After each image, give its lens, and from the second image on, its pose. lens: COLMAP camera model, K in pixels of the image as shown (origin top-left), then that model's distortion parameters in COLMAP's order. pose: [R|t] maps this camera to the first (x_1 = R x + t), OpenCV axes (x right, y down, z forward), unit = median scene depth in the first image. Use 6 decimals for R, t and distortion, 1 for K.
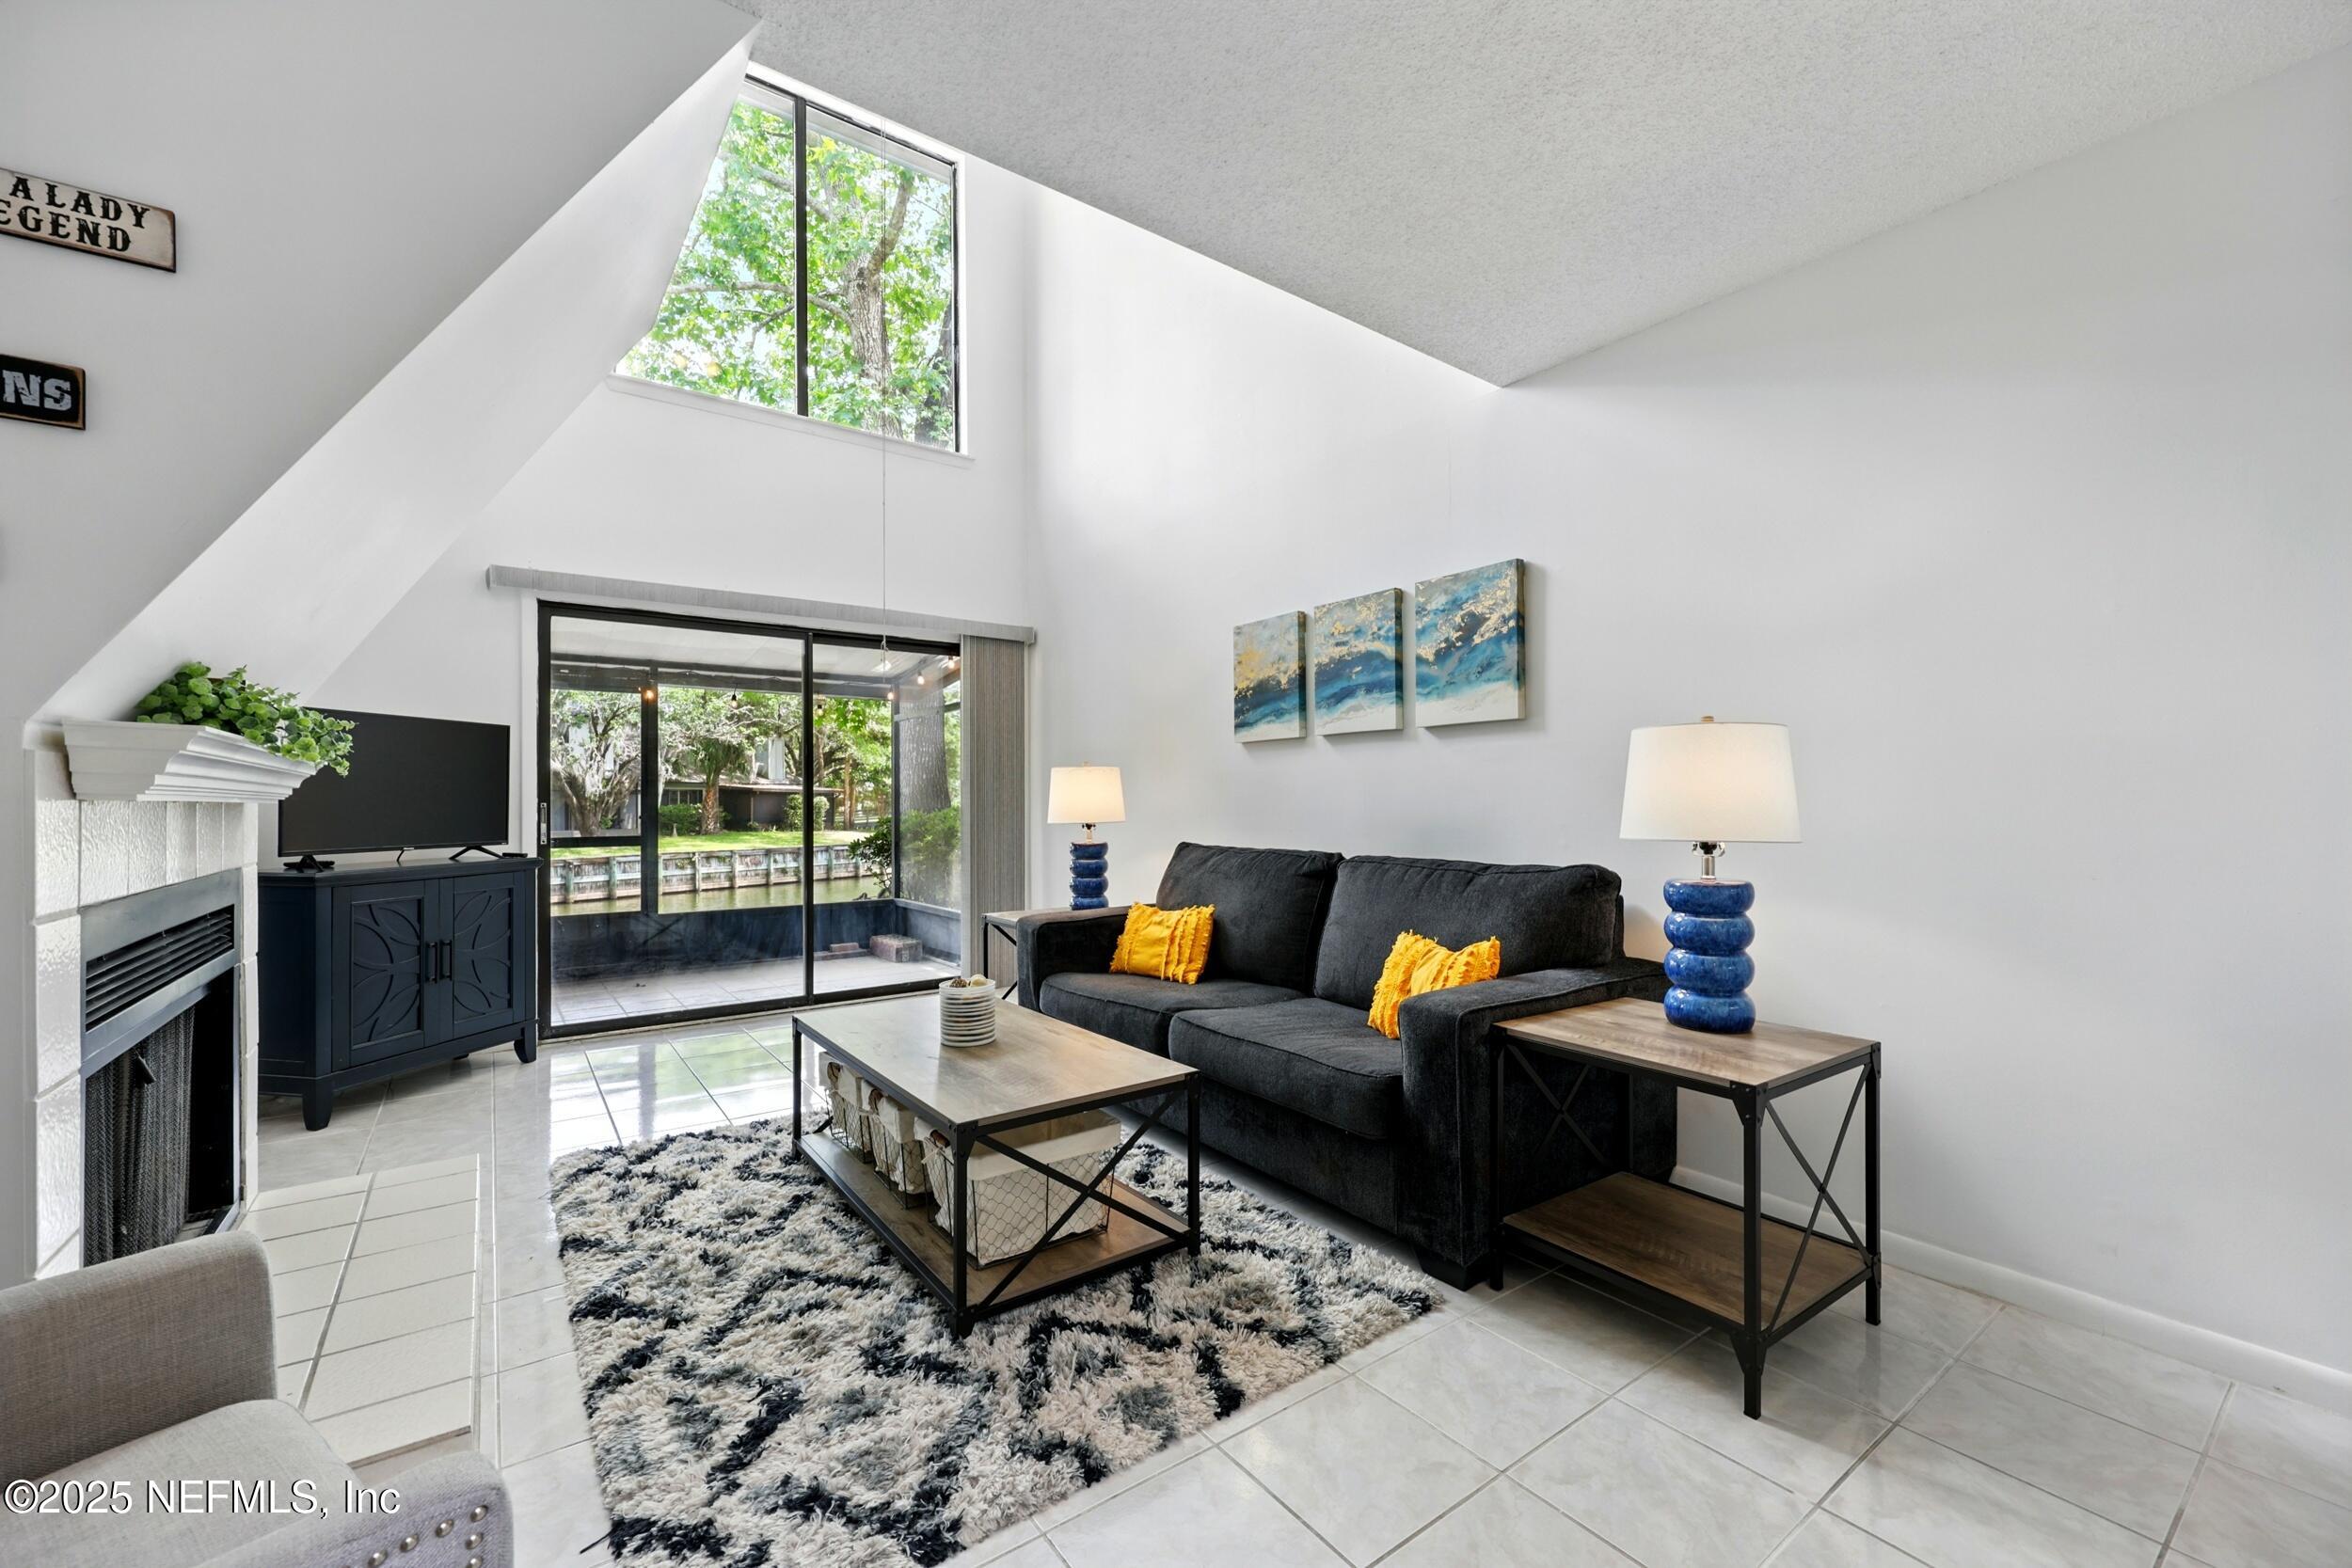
lens RADIAL K [[937.5, 0, 1162.5], [0, 937.5, 799.4], [0, 0, 1]] dist [-0.001491, -0.000208]
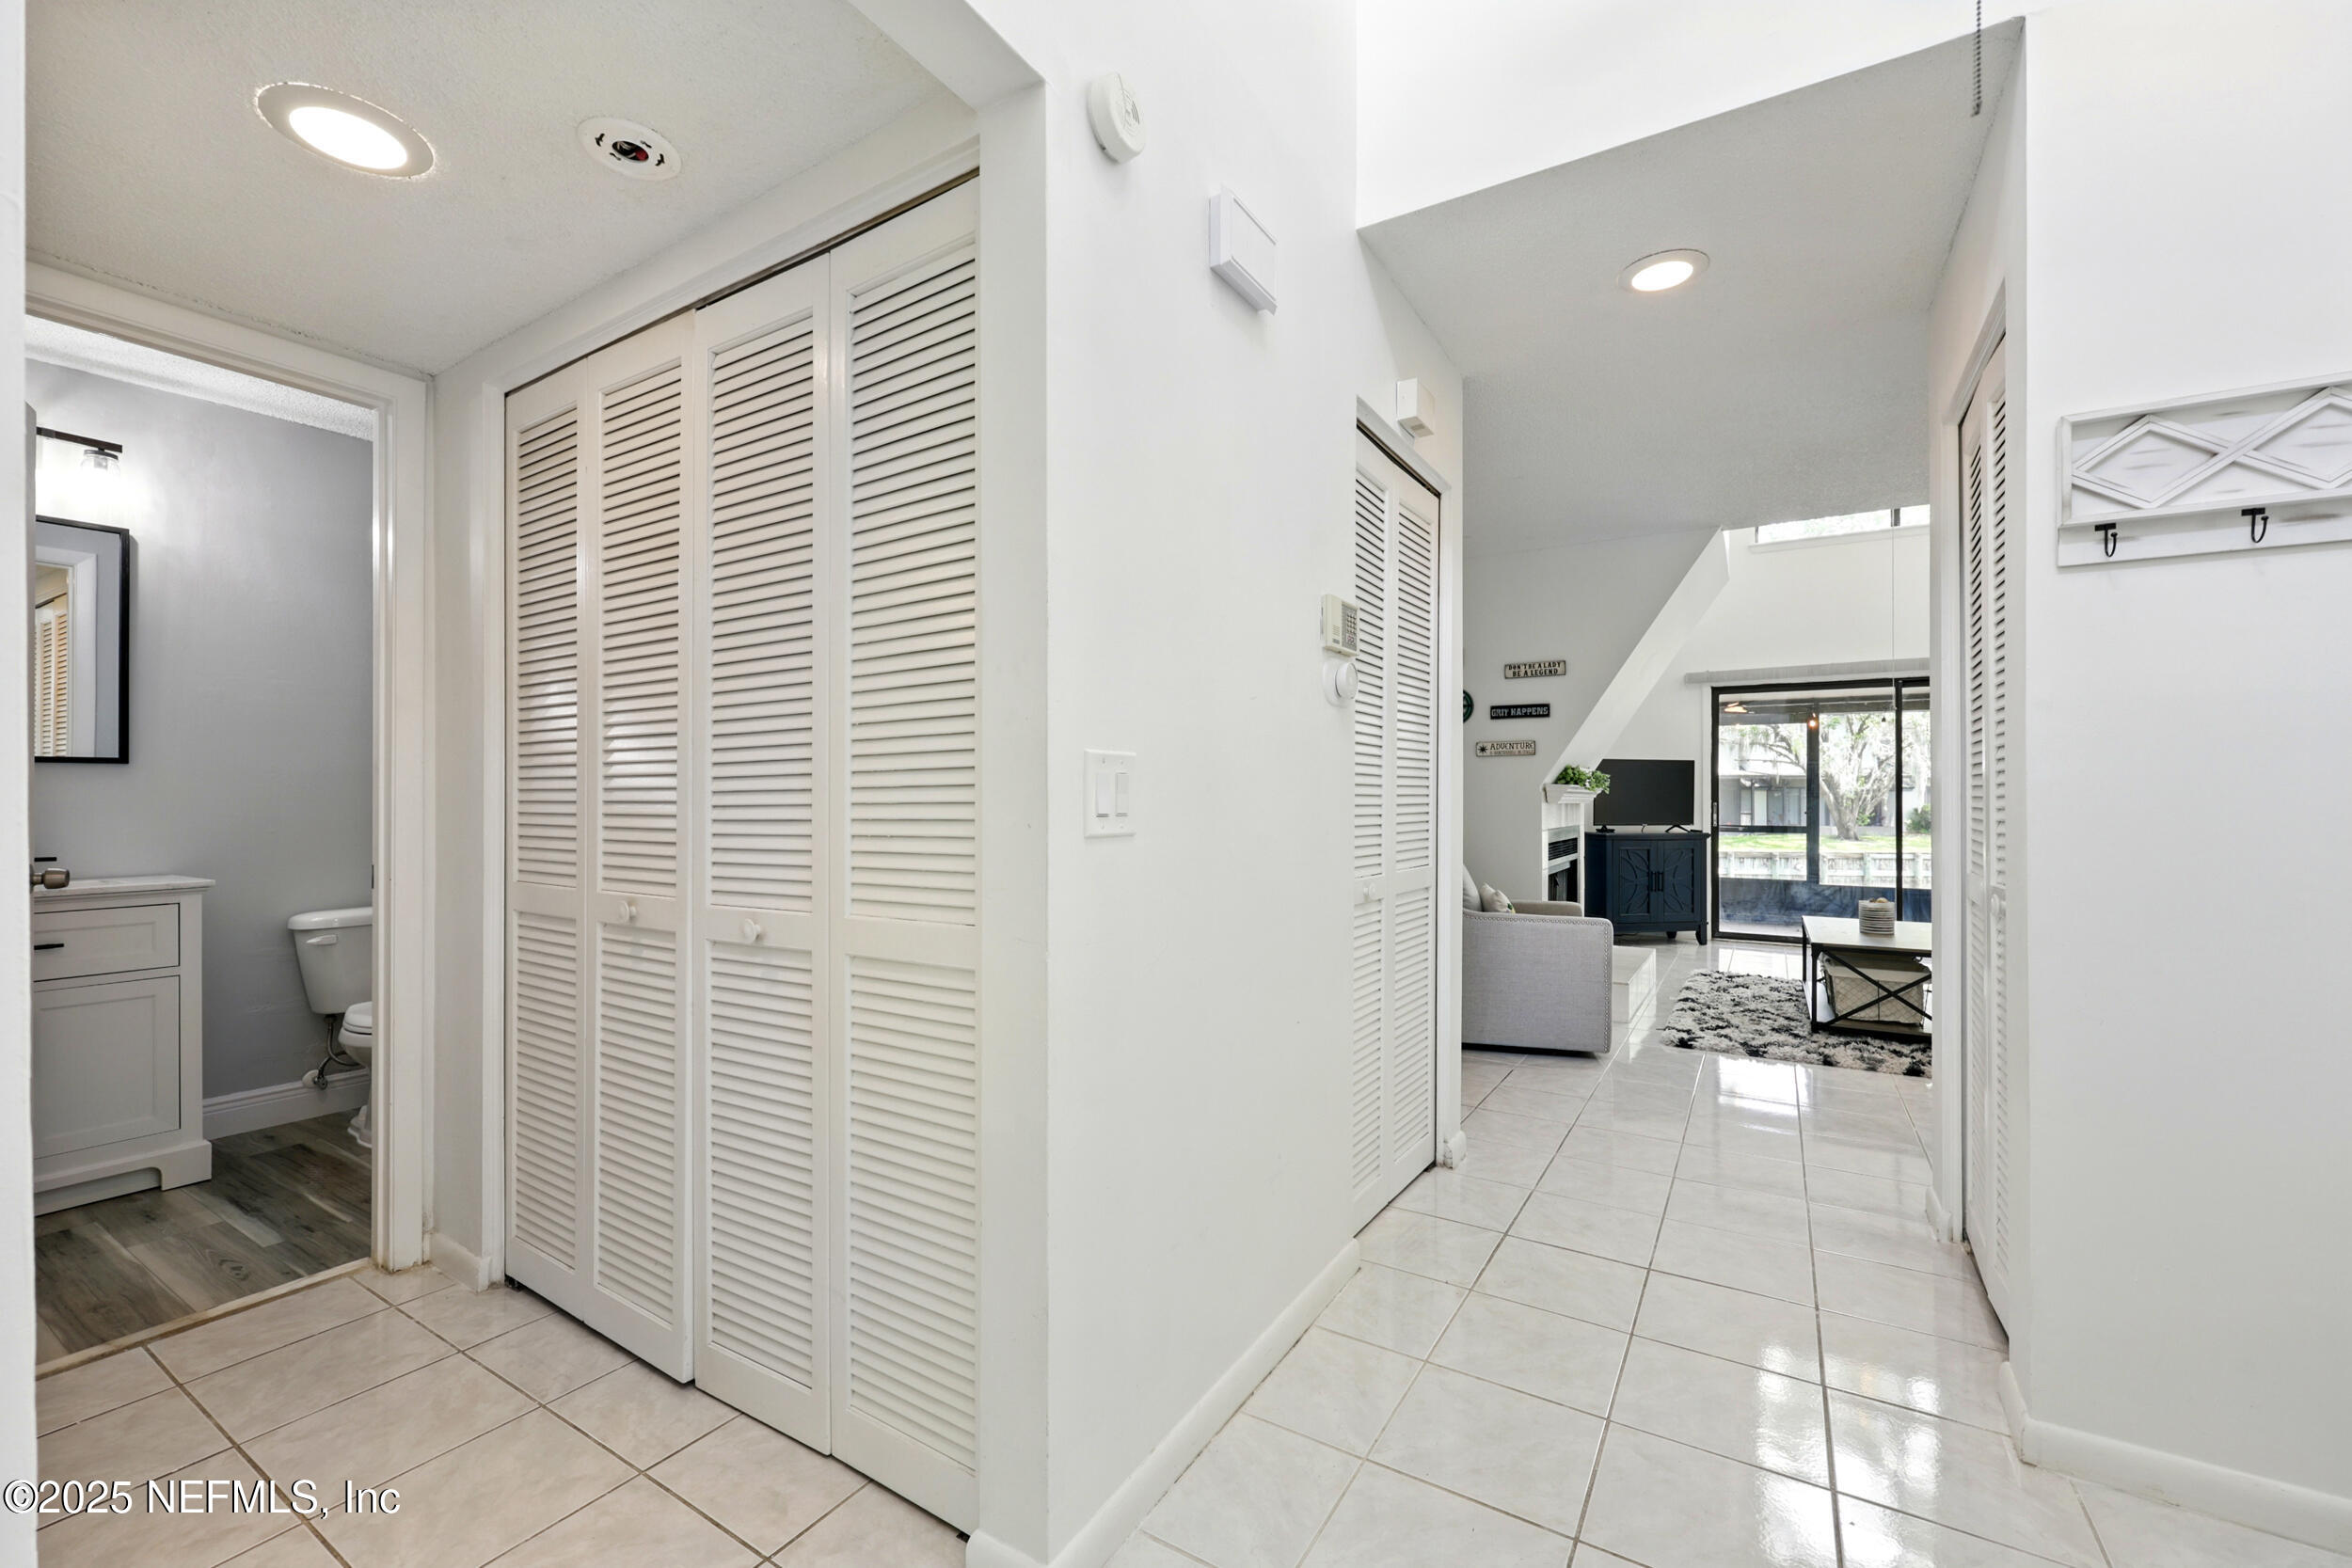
lens RADIAL K [[972.0, 0, 1176.0], [0, 972.0, 784.0], [0, 0, 1]] dist [0.003411, -0.000386]
pose [[0.383763, -0.006561, -0.923408, 0.710615], [-0.003352, 0.999958, -0.008498, -0.013467], [0.923426, 0.006356, 0.383725, -0.705739]]
